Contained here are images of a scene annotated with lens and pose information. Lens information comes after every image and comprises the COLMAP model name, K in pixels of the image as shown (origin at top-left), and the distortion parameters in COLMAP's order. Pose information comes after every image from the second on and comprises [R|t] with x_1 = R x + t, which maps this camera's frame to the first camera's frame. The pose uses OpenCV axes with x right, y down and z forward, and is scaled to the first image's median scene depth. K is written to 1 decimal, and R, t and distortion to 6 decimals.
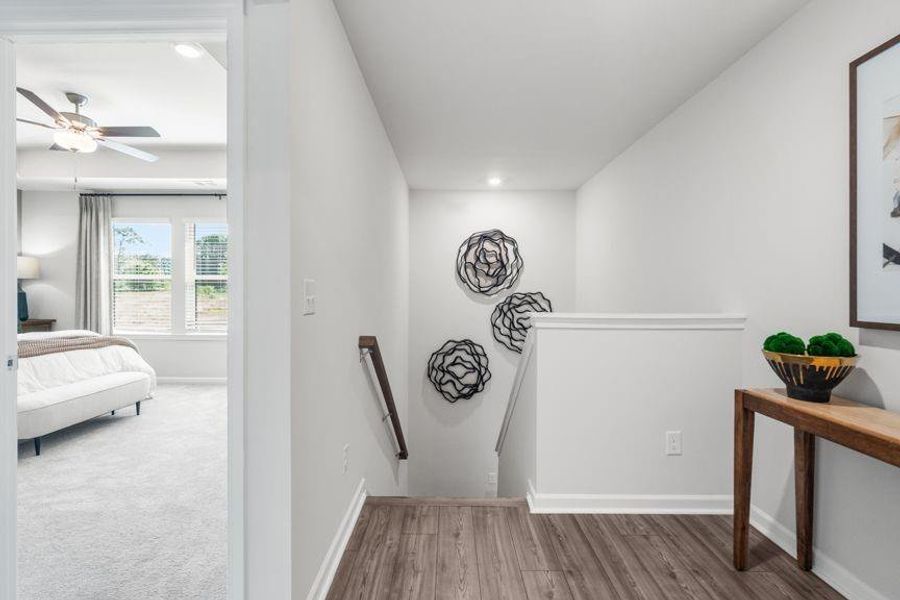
lens RADIAL K [[408.9, 0, 442.0], [0, 408.9, 297.3], [0, 0, 1]] dist [-0.005857, 0.001321]
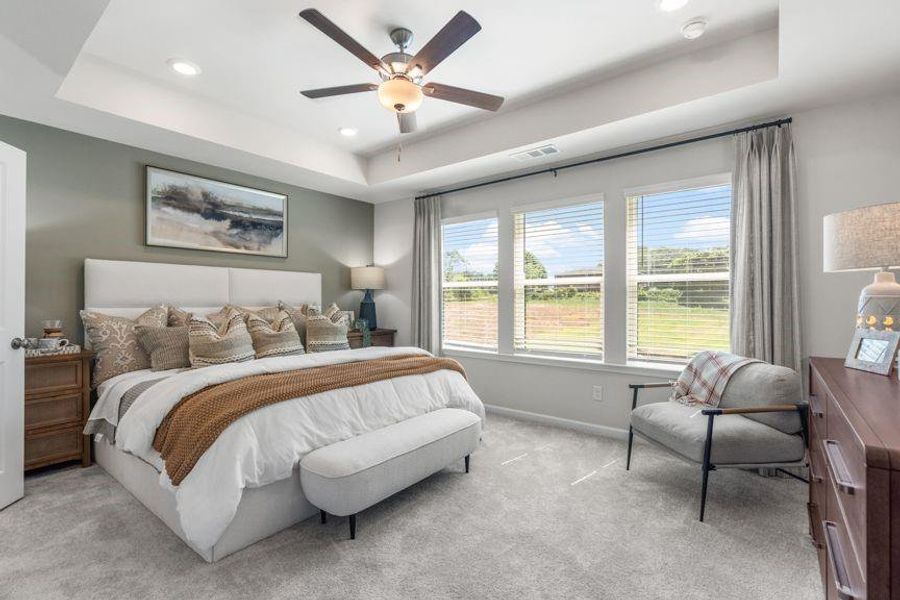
lens RADIAL K [[408.9, 0, 455.5], [0, 408.9, 302.4], [0, 0, 1]] dist [-0.005857, 0.001321]
pose [[0.793838, -0.003956, -0.608116, -0.275599], [-0.001169, 0.999967, -0.008031, -0.005244], [0.608128, 0.007087, 0.793808, 0.352473]]
